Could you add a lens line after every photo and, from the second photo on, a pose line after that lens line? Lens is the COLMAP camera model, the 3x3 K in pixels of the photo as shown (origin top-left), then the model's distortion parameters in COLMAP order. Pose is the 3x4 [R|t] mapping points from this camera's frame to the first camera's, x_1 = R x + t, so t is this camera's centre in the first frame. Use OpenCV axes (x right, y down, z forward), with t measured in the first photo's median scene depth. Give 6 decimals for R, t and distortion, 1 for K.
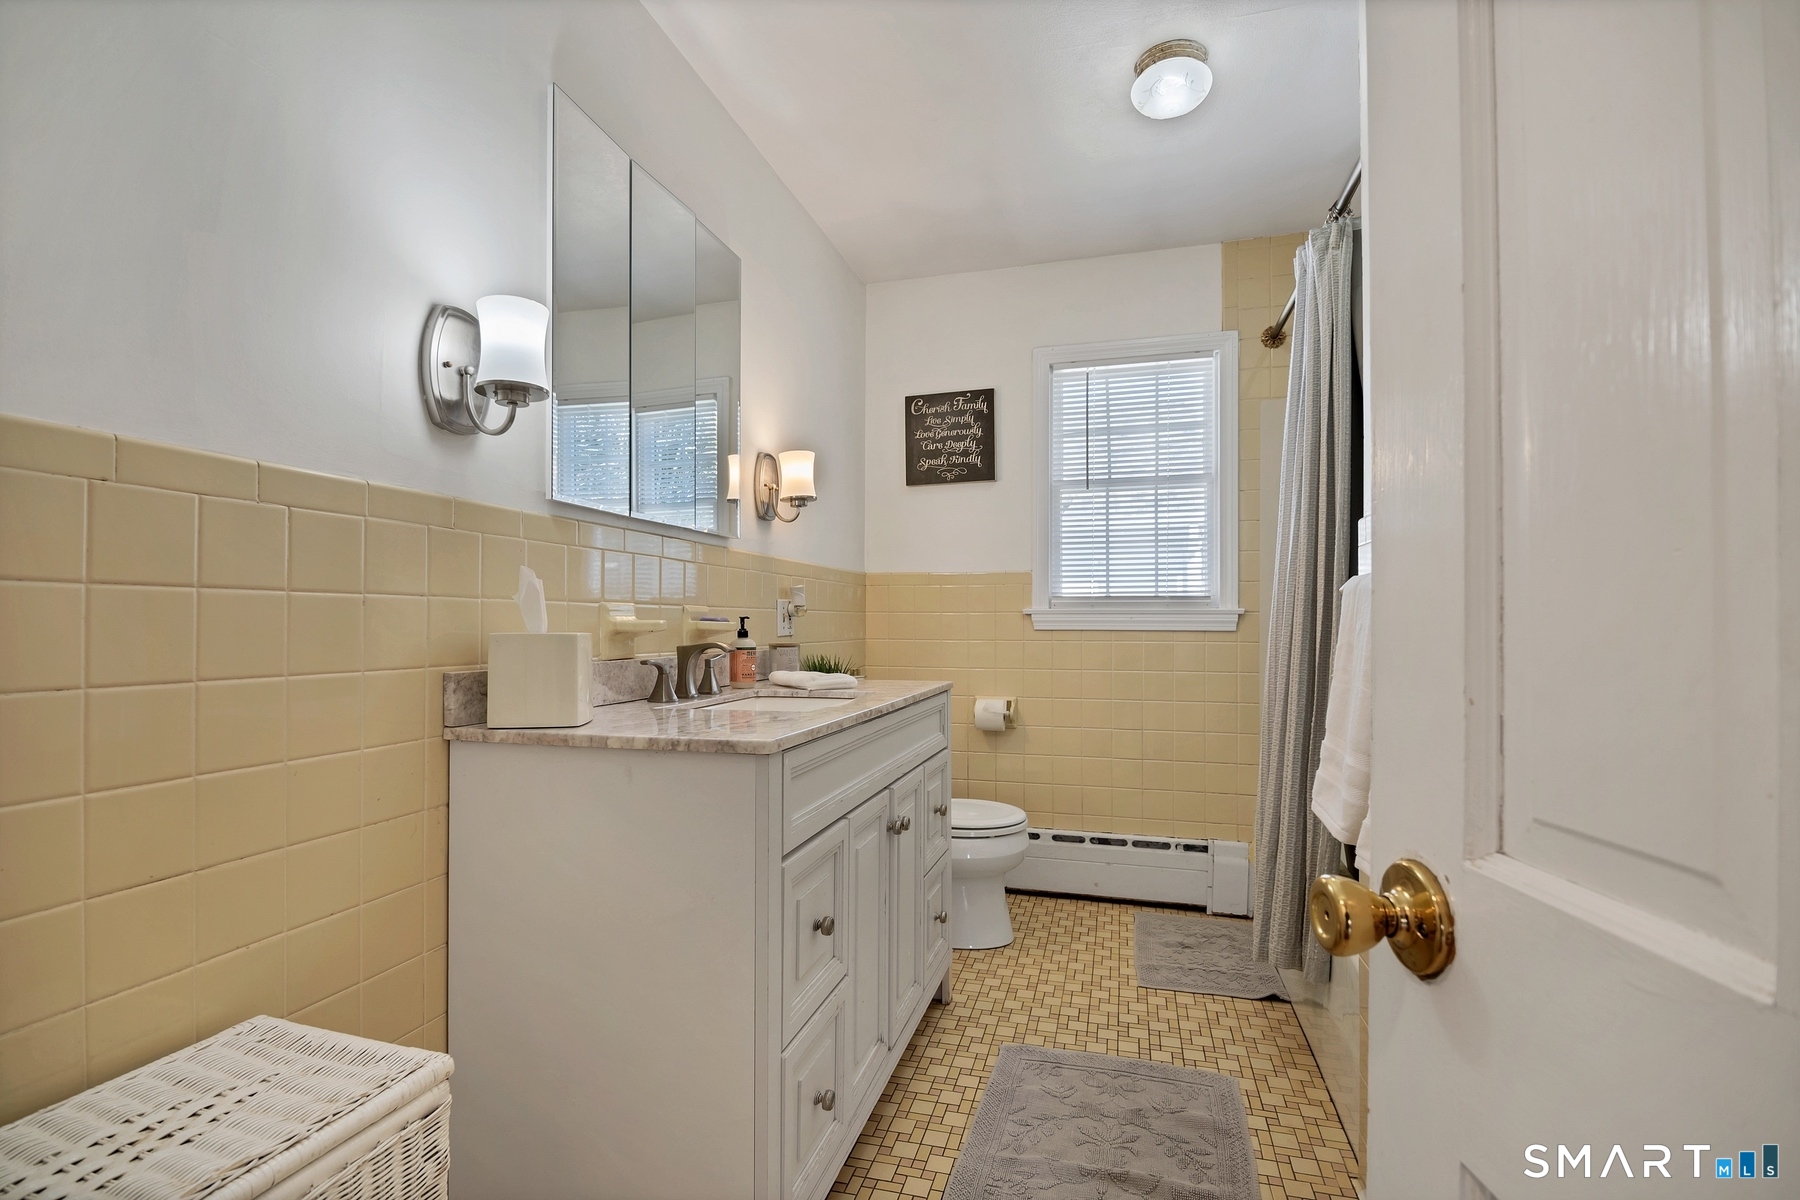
lens RADIAL K [[830.7, 0, 905.2], [0, 830.7, 608.7], [0, 0, 1]] dist [-0.010178, -0.005103]
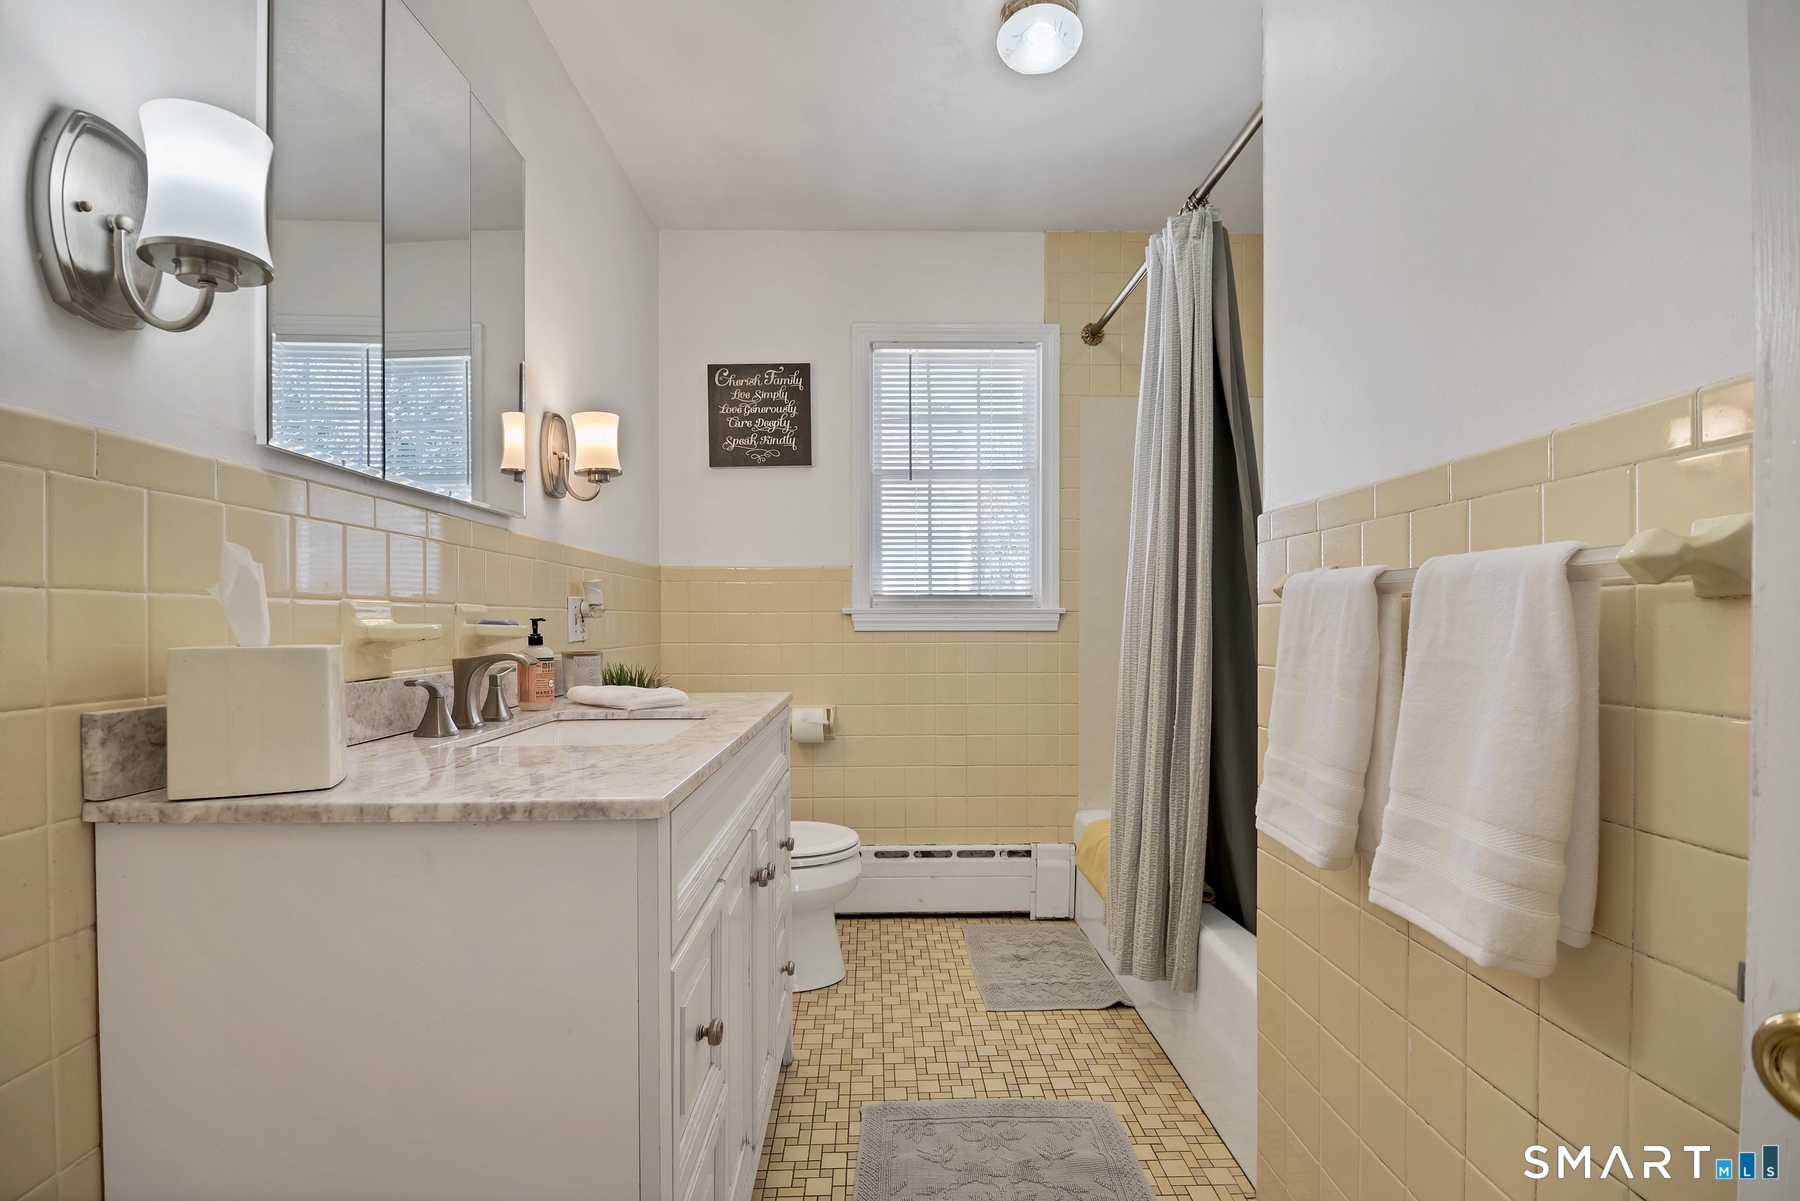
lens RADIAL K [[830.7, 0, 894.3], [0, 830.7, 622.8], [0, 0, 1]] dist [-0.010178, -0.005103]
pose [[0.956962, -0.004585, 0.290177, -0.100508], [-0.000813, 0.999829, 0.018481, -0.000952], [-0.290212, -0.017922, 0.956795, 0.158442]]
